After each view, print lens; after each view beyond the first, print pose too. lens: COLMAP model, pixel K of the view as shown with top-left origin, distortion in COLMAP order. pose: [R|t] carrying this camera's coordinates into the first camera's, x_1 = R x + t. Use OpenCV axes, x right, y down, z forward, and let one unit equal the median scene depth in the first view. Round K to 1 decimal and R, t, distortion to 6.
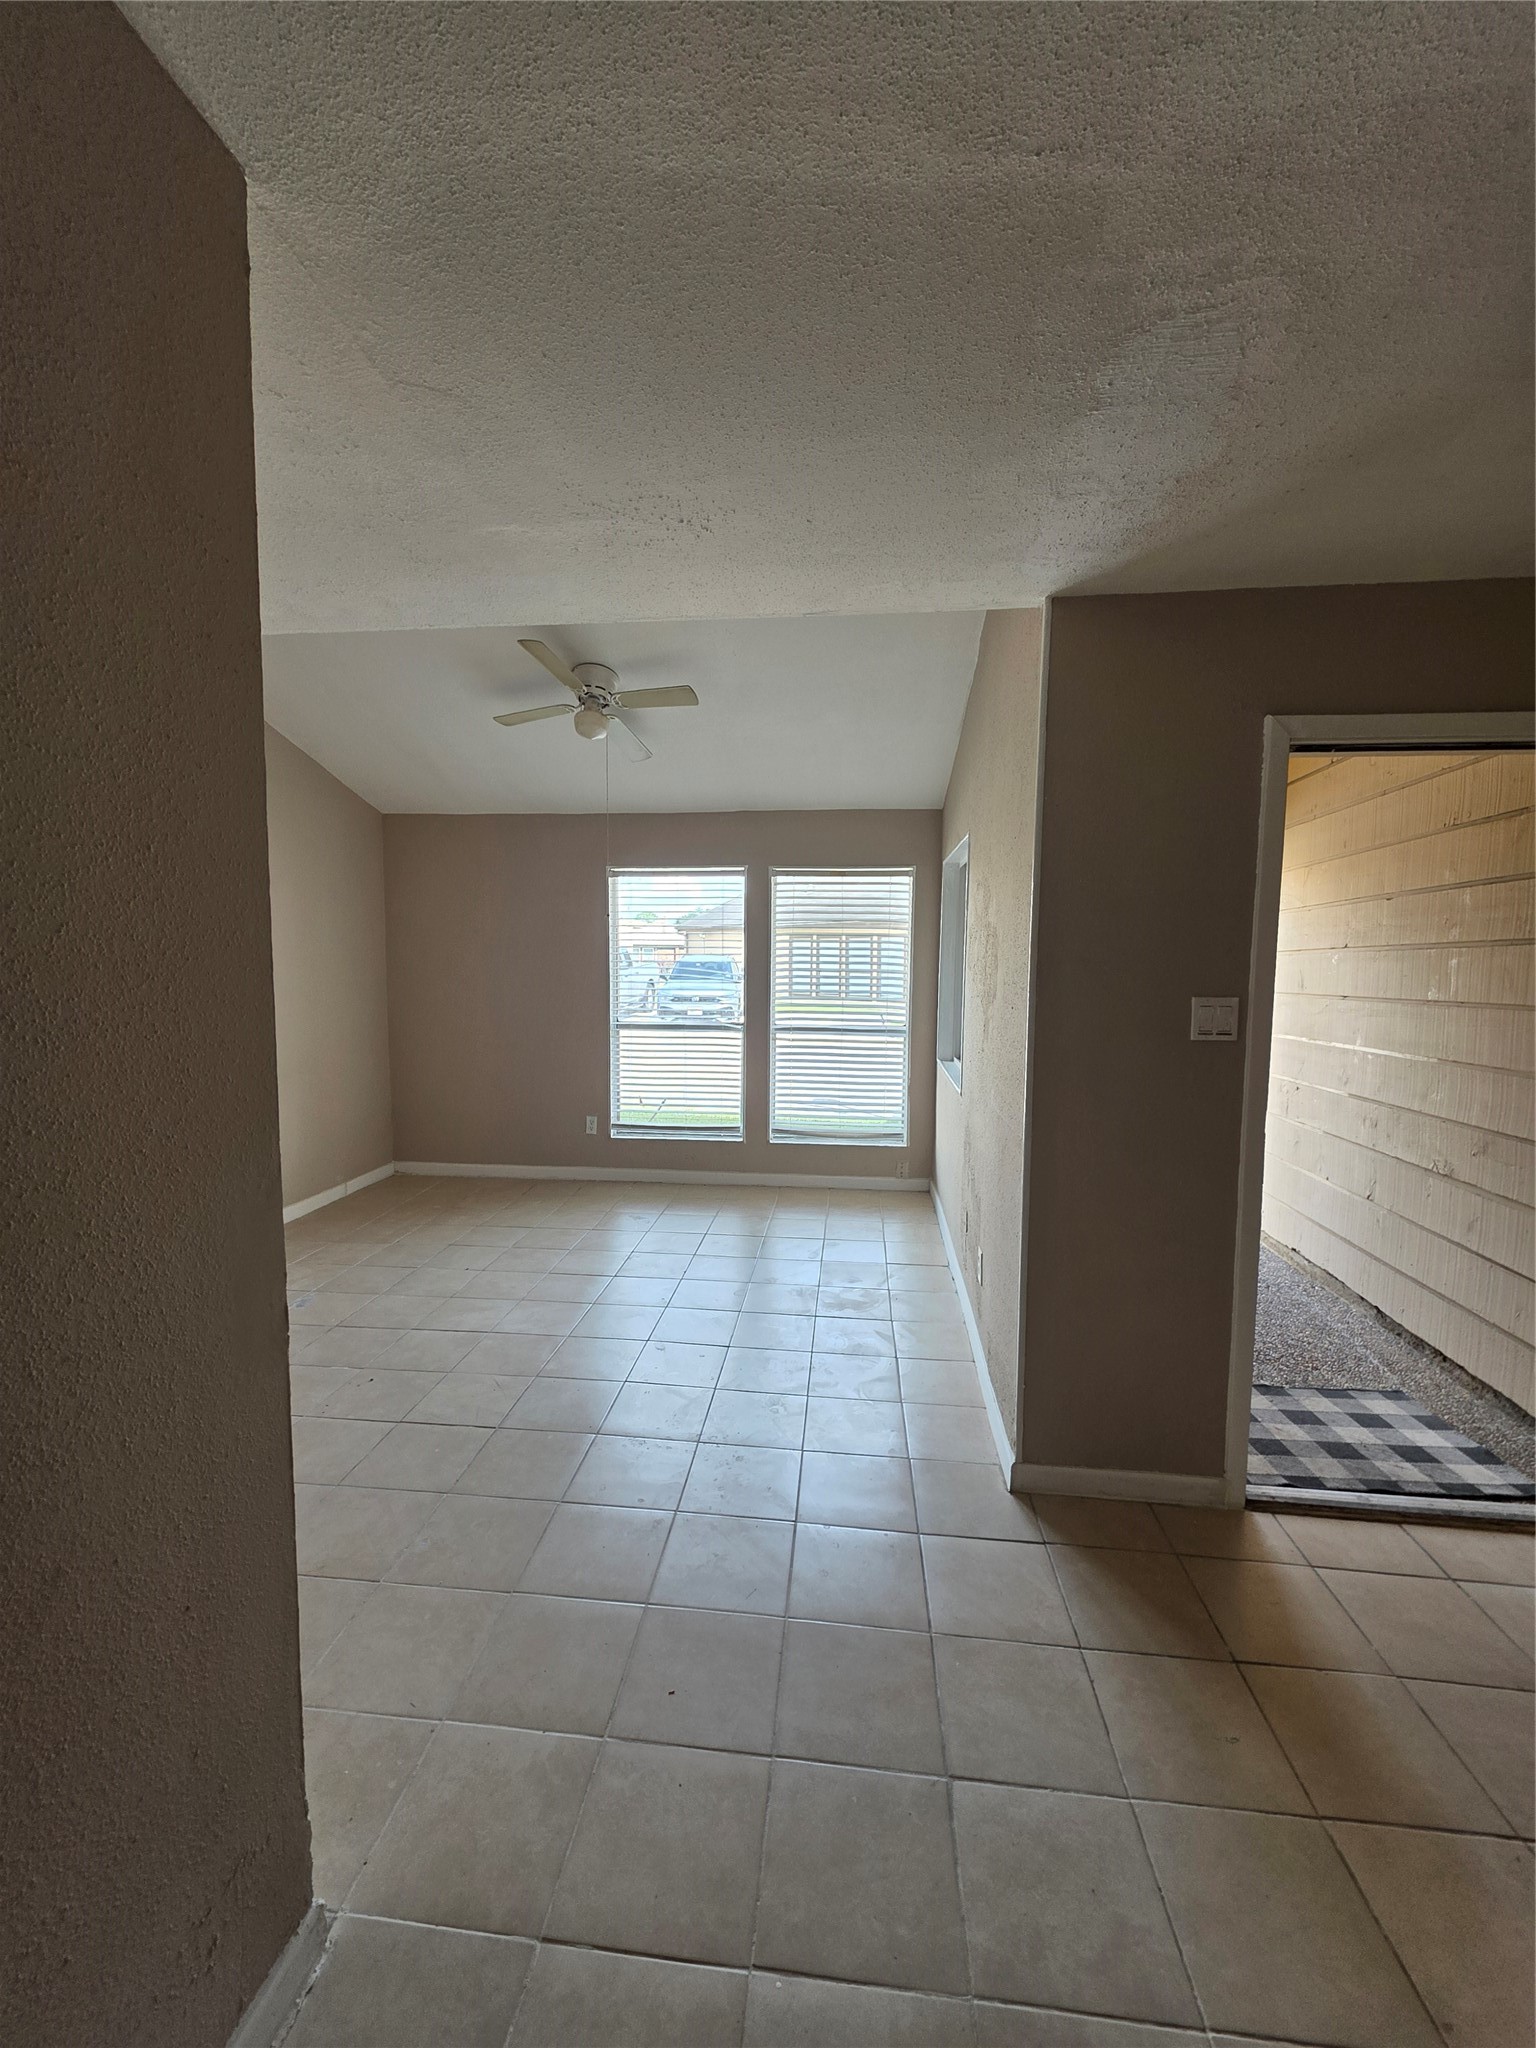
lens RADIAL K [[821.8, 0, 776.0], [0, 821.8, 1026.0], [0, 0, 1]] dist [0.001140, 0.000109]
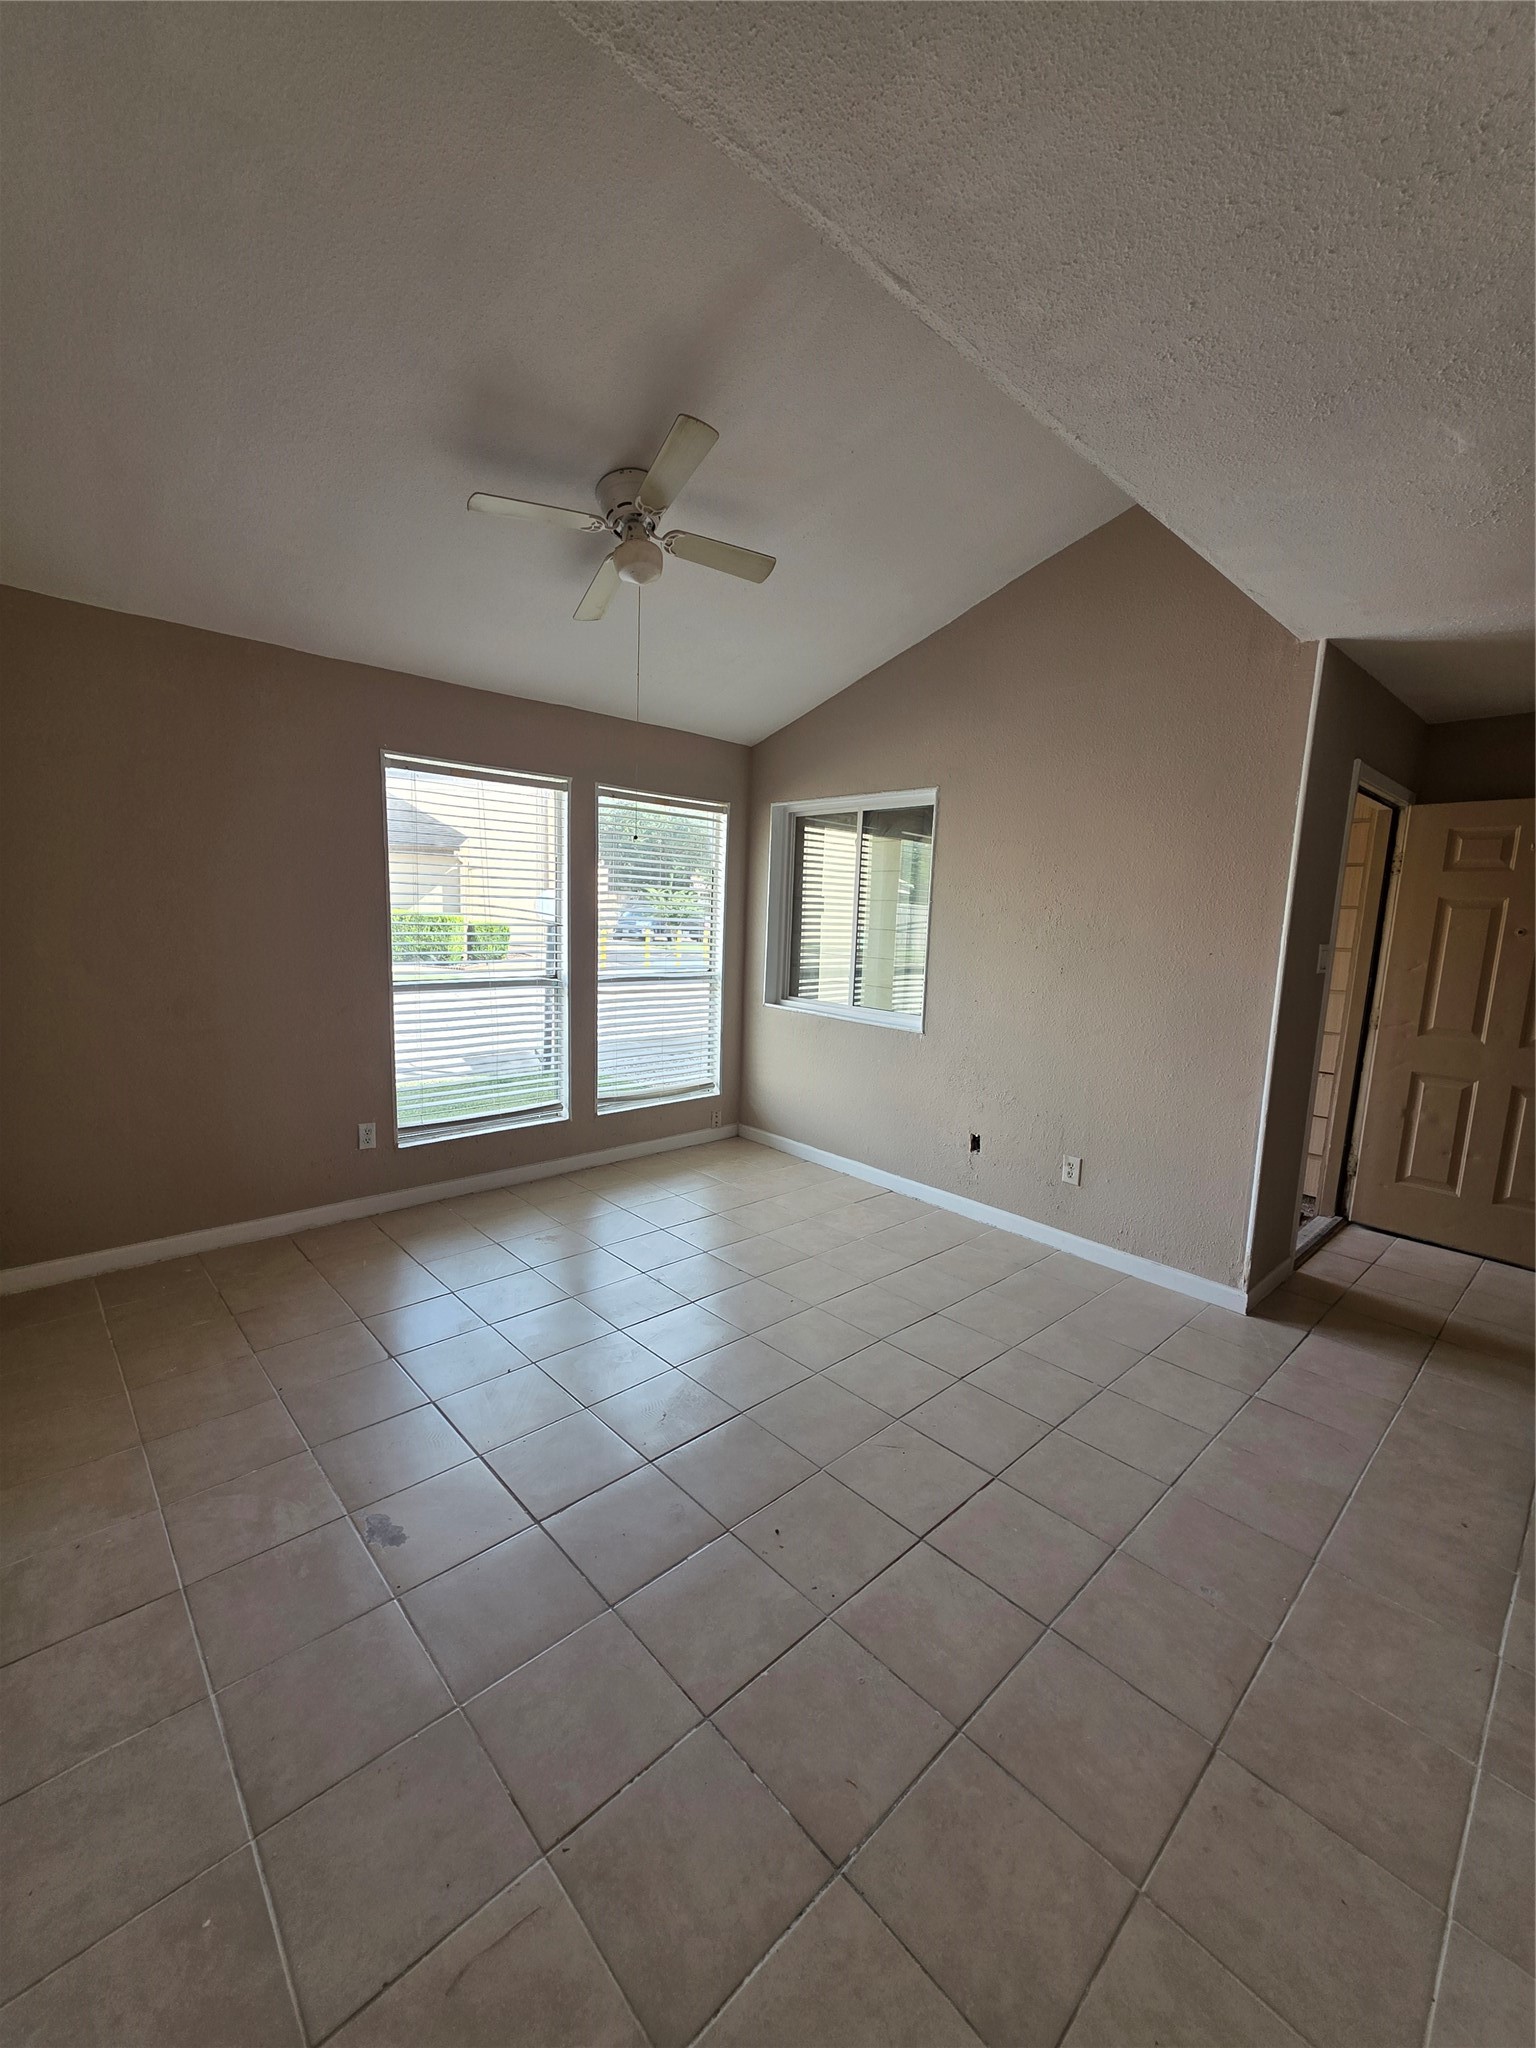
lens RADIAL K [[821.8, 0, 776.0], [0, 821.8, 1026.0], [0, 0, 1]] dist [0.001140, 0.000109]
pose [[0.658908, -0.089825, 0.746841, -0.516198], [0.032008, 0.995293, 0.091468, -0.021760], [-0.751542, -0.036364, 0.658682, 0.311634]]
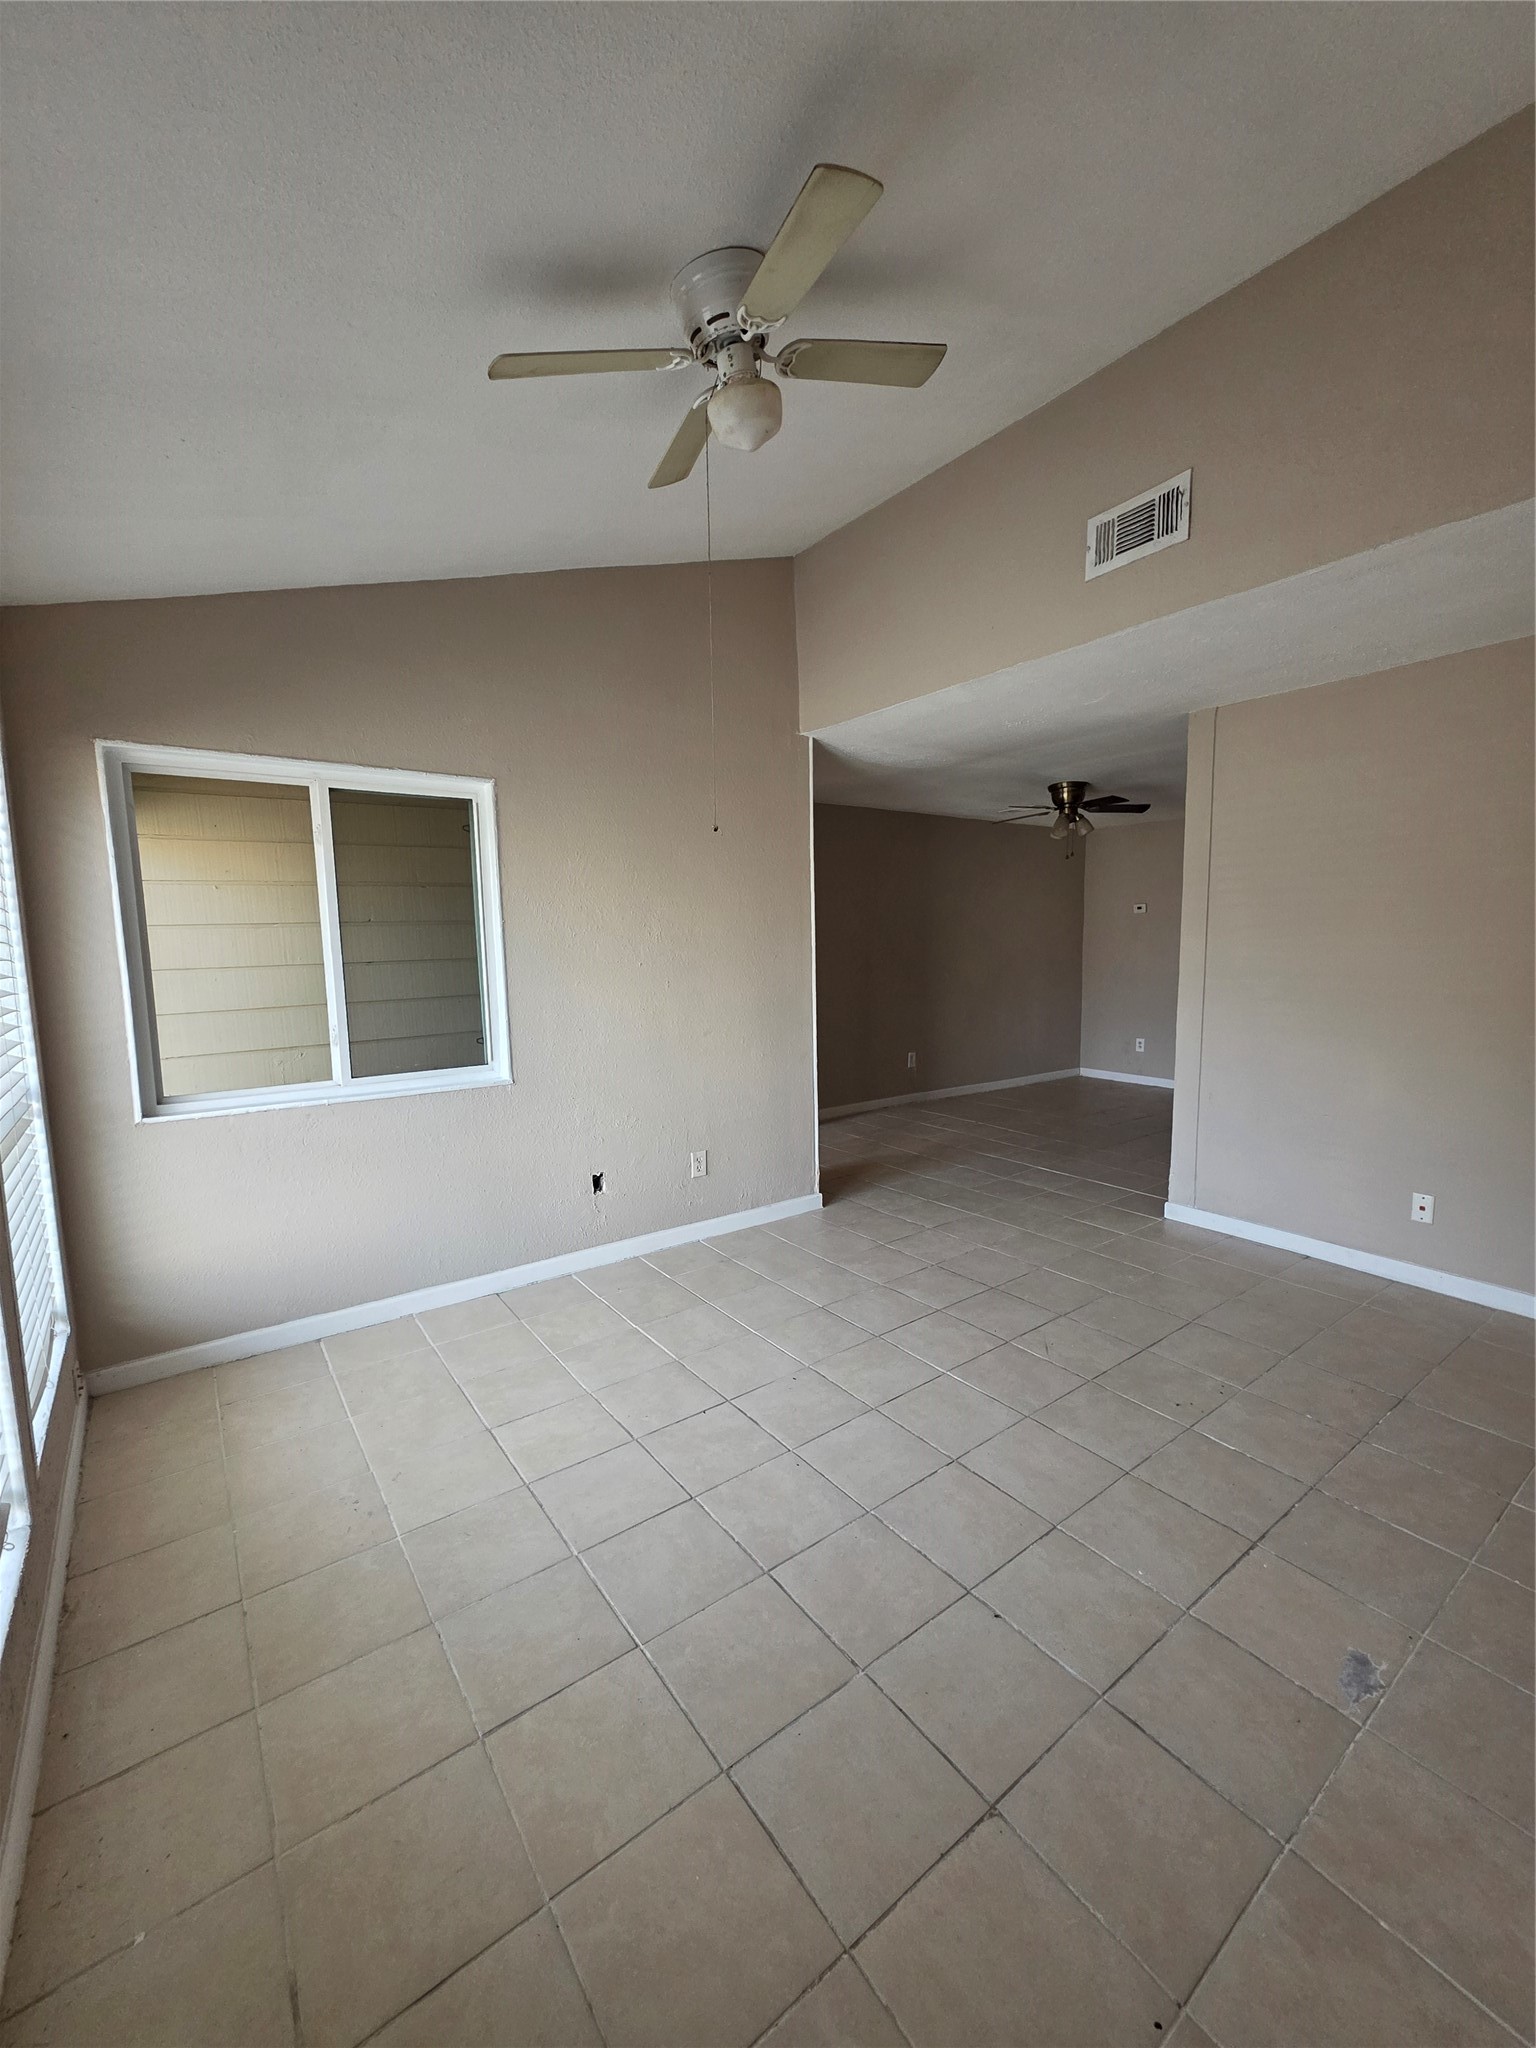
lens RADIAL K [[821.8, 0, 776.0], [0, 821.8, 1026.0], [0, 0, 1]] dist [0.001140, 0.000109]
pose [[-0.670502, -0.080764, 0.737498, -0.441408], [0.068362, 0.983102, 0.169812, -0.076583], [-0.738751, 0.164277, -0.653651, 0.982727]]
